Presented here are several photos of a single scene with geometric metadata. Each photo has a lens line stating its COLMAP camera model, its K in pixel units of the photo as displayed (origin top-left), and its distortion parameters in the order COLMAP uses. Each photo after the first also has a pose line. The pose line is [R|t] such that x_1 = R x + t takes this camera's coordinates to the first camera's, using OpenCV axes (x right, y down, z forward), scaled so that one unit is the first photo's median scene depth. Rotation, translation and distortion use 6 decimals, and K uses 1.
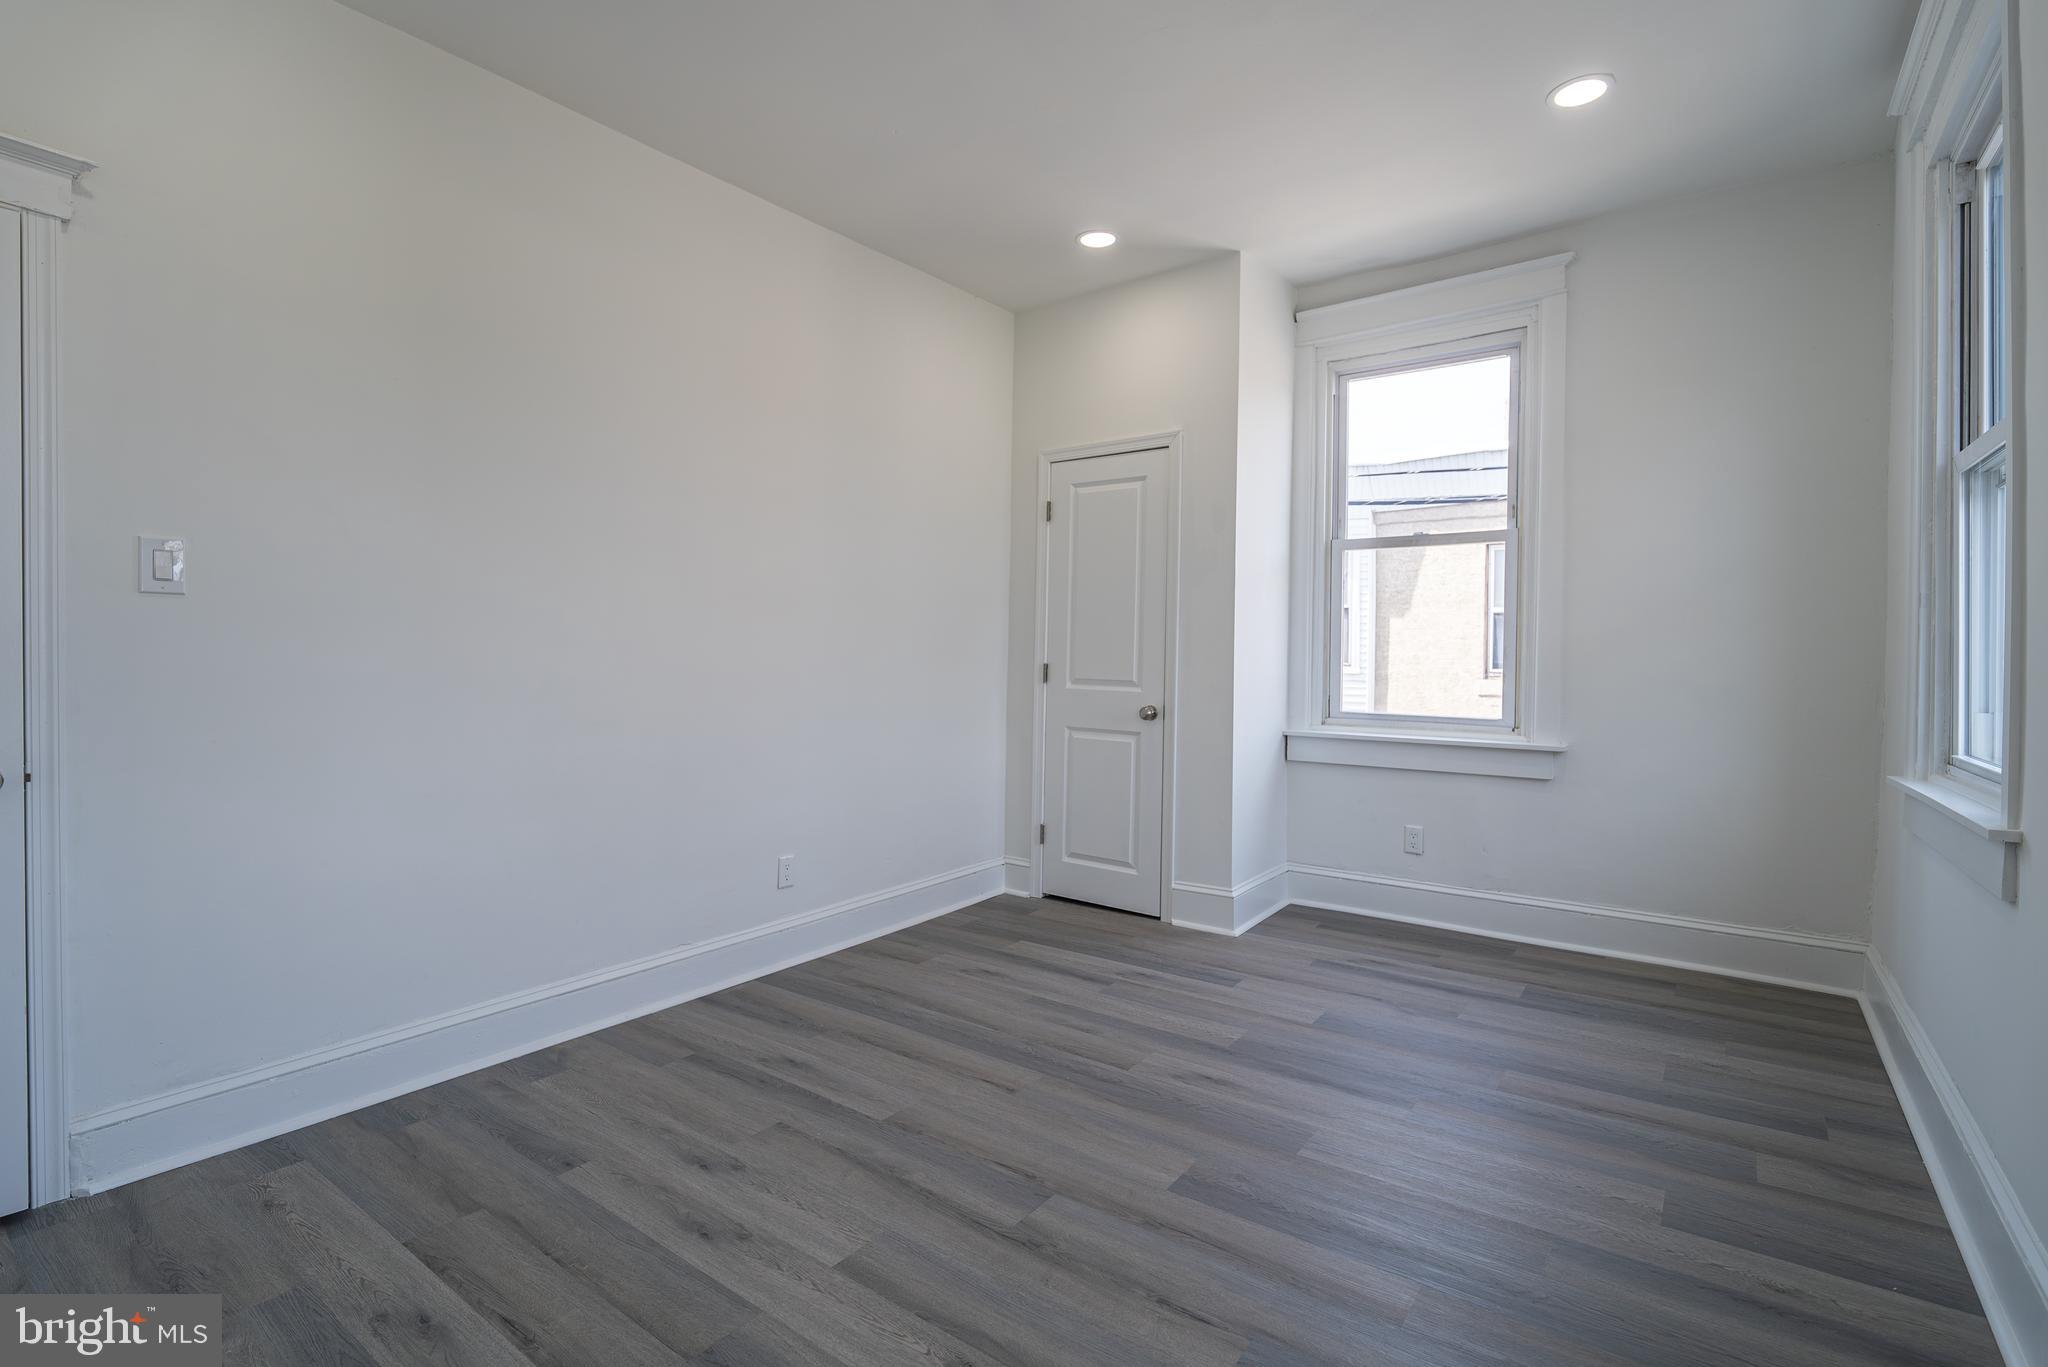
lens RADIAL K [[957.2, 0, 1024.0], [0, 957.2, 663.6], [0, 0, 1]] dist [0.005930, -0.007237]
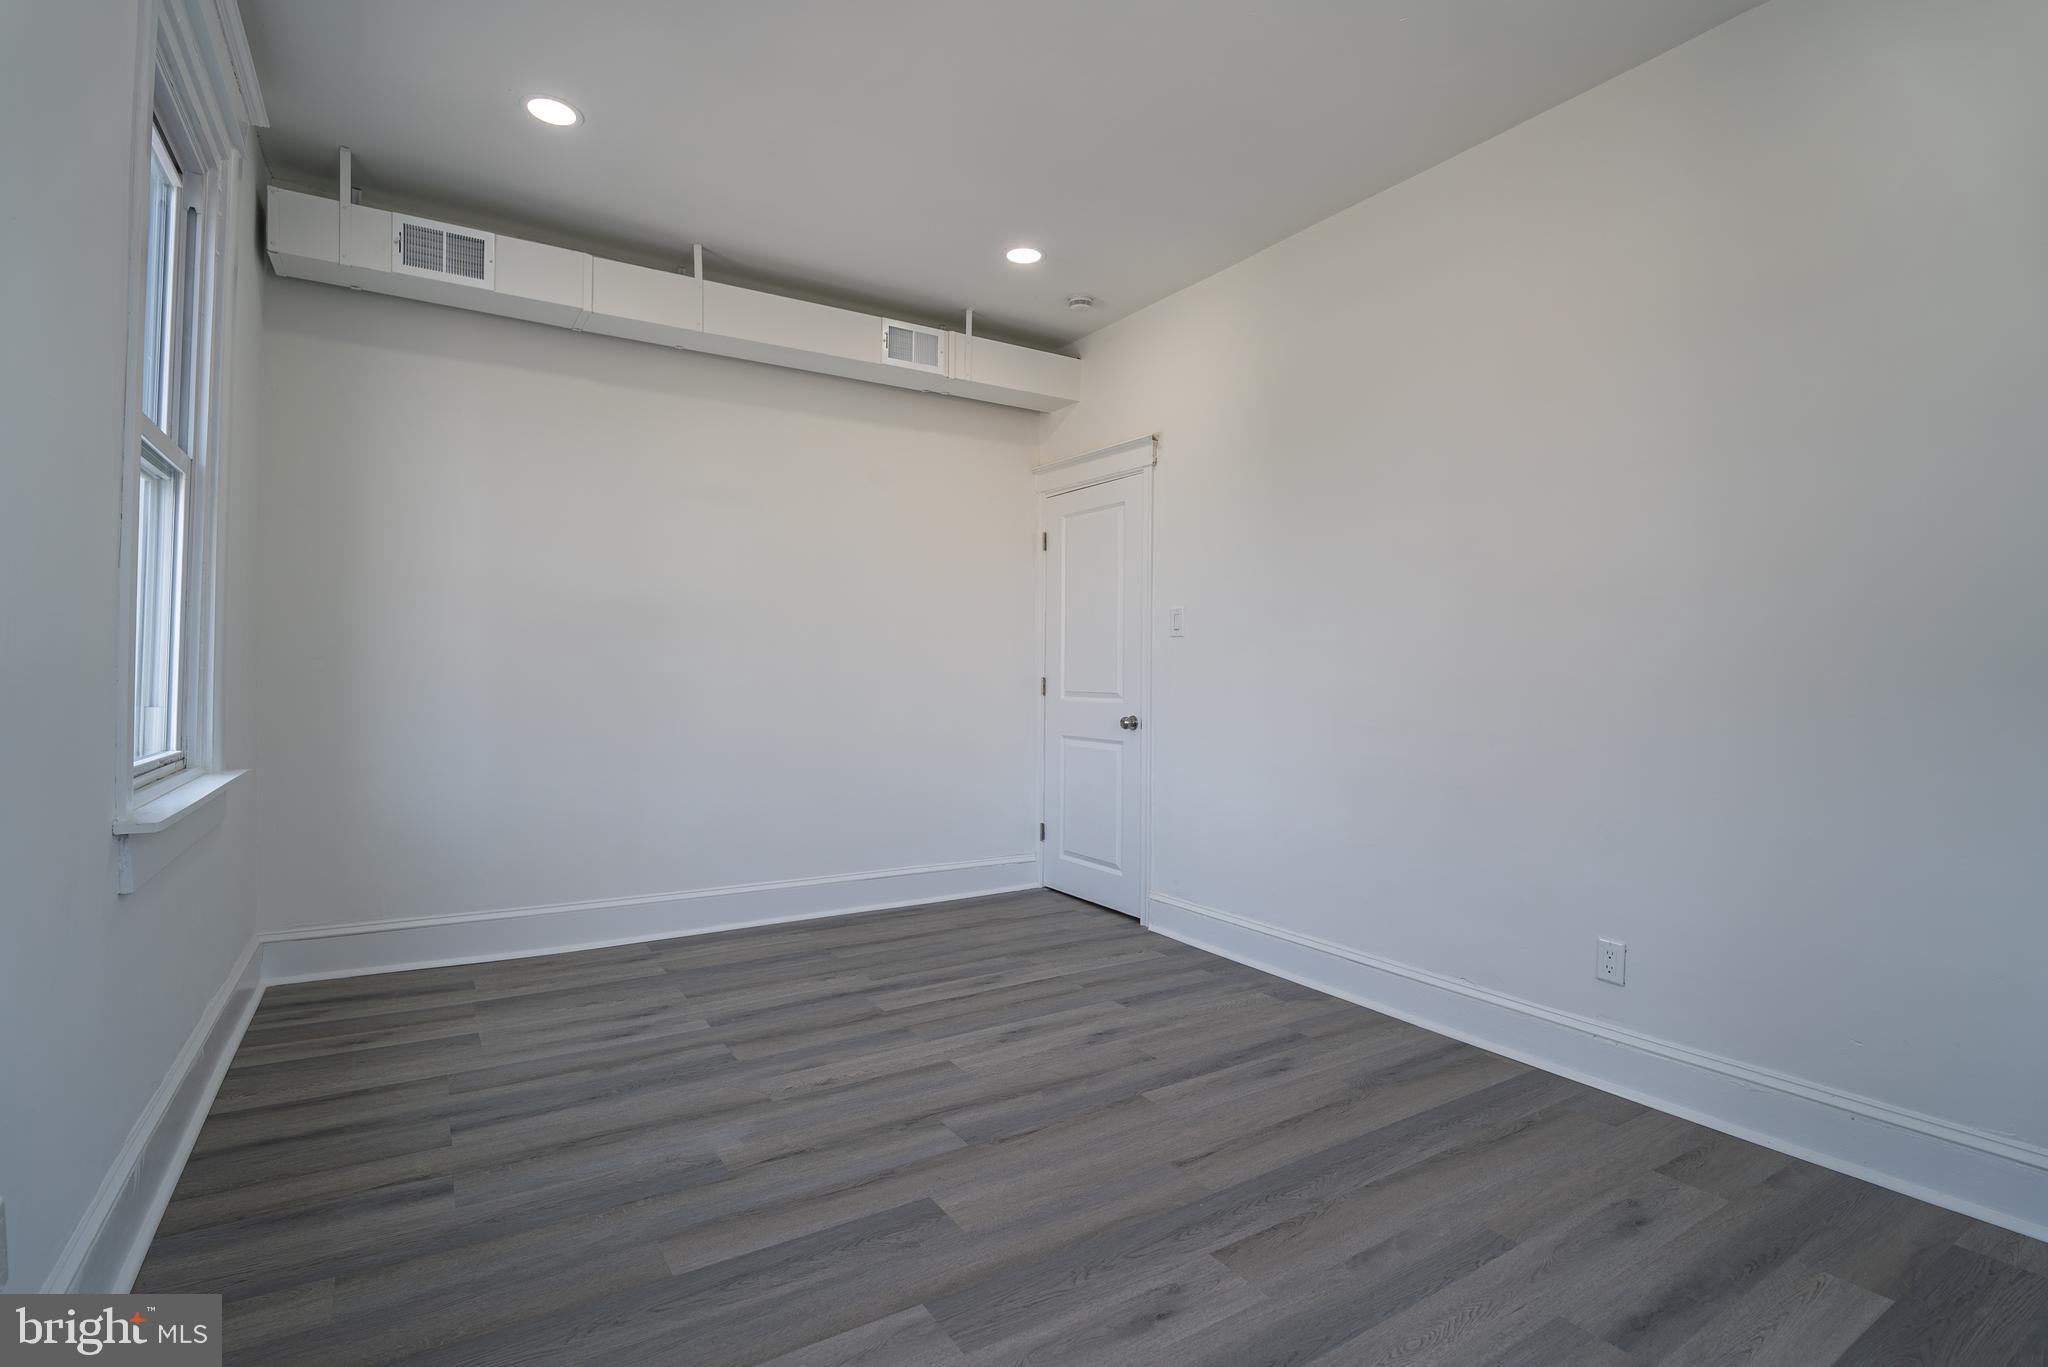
lens RADIAL K [[973.4, 0, 1022.7], [0, 973.4, 668.2], [0, 0, 1]] dist [0.001903, -0.002161]
pose [[-0.359872, -0.014592, -0.932887, 0.769356], [-0.022451, 0.999724, -0.006977, 0.008861], [0.932731, 0.018434, -0.360101, 1.051816]]
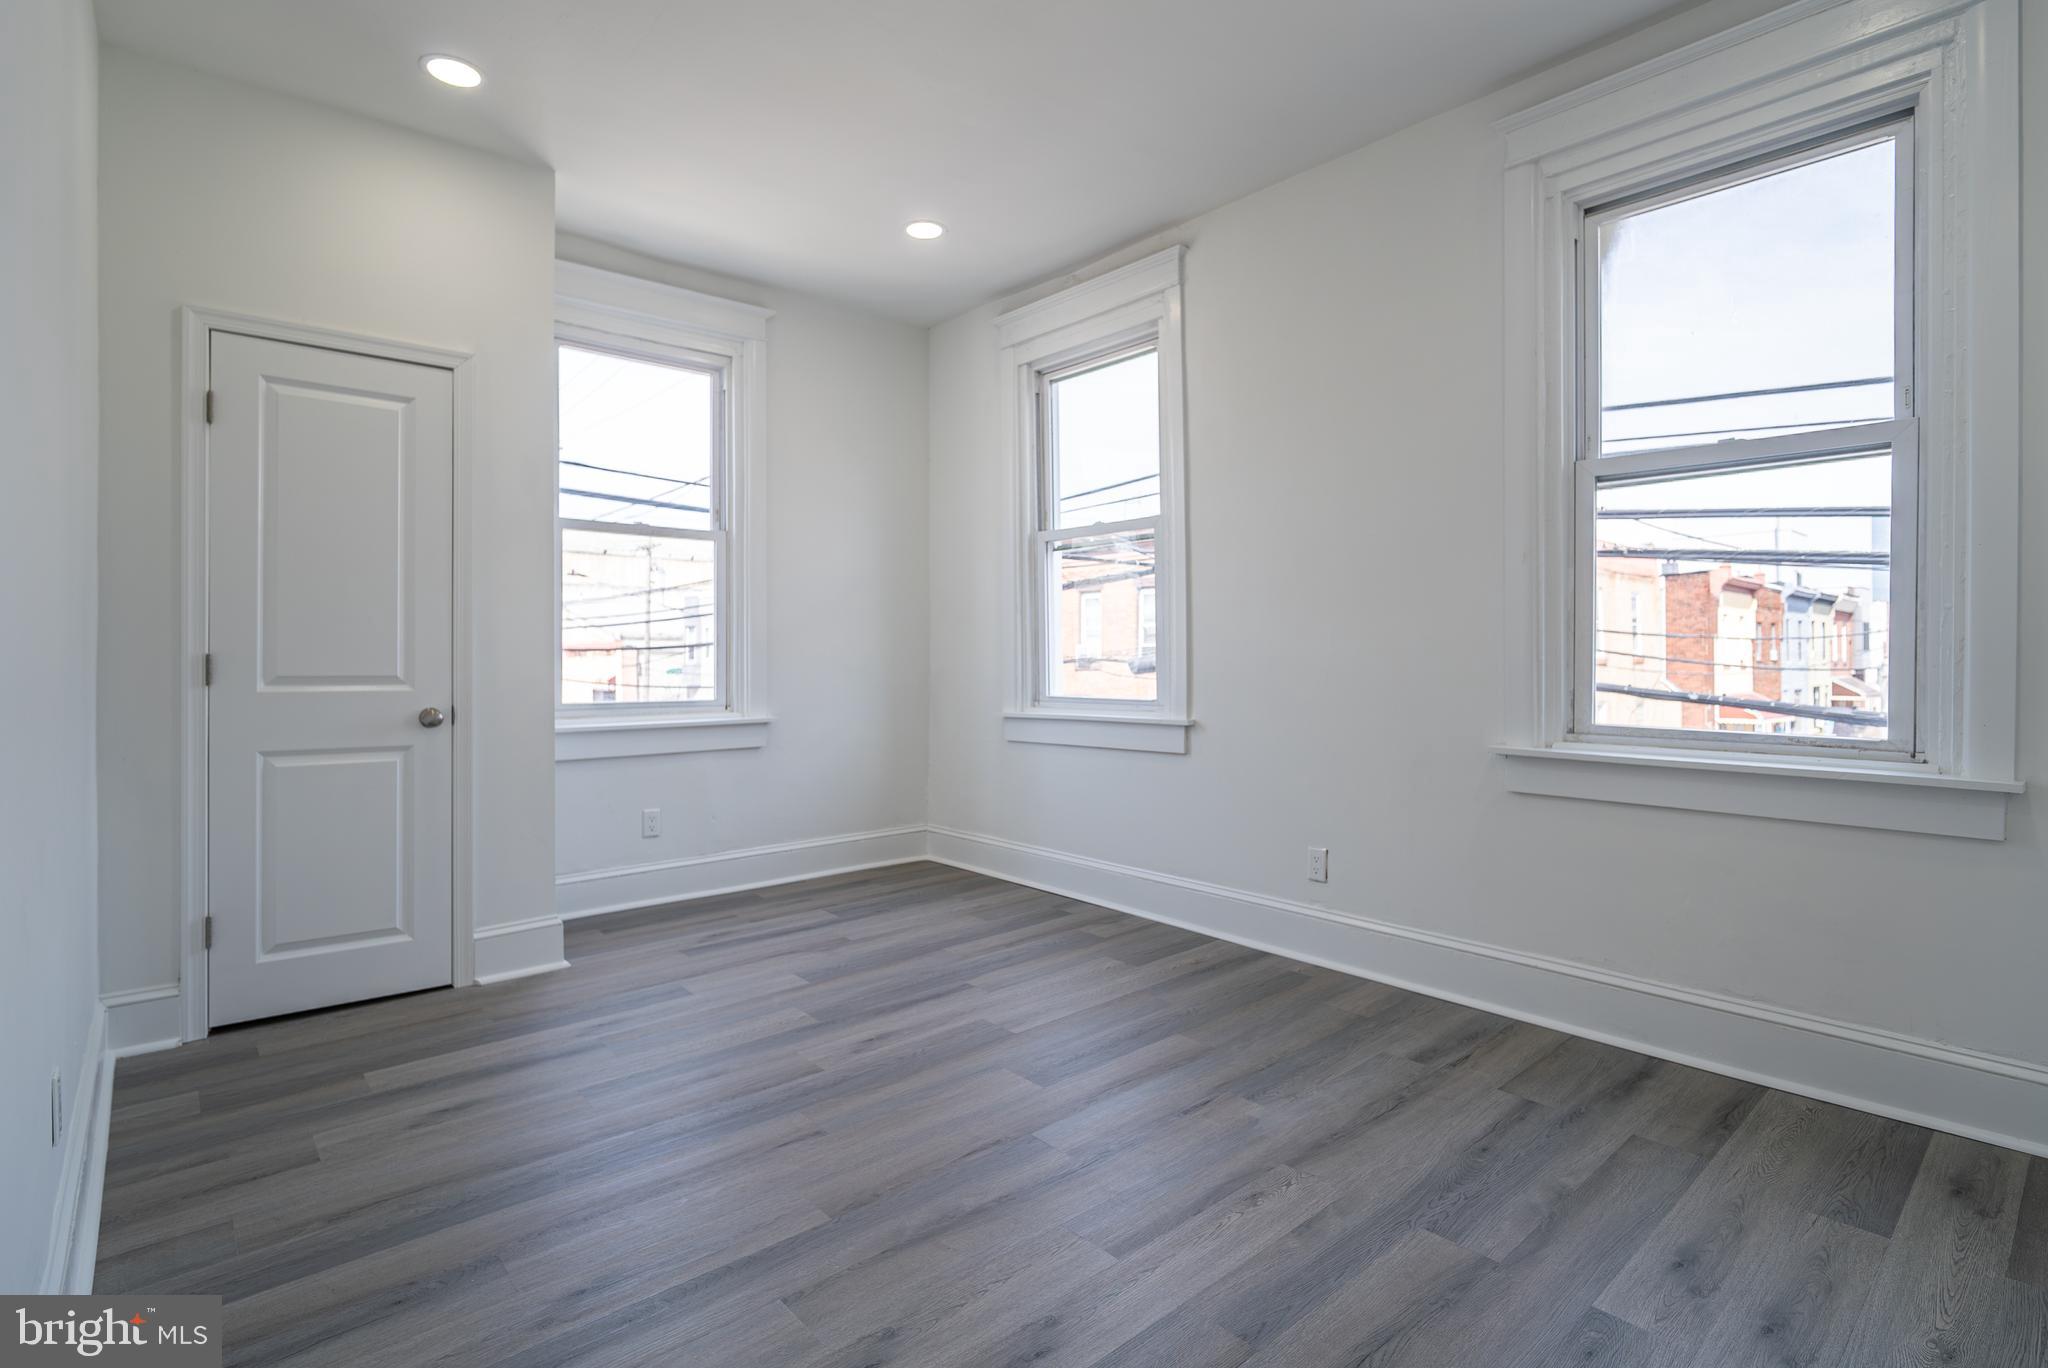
lens RADIAL K [[974.4, 0, 1025.5], [0, 974.4, 662.6], [0, 0, 1]] dist [-0.004250, 0.000542]
pose [[0.211316, -0.015035, 0.977302, -0.745705], [0.013485, 0.999831, 0.012466, 0.007690], [-0.977325, 0.010544, 0.211484, 0.558132]]
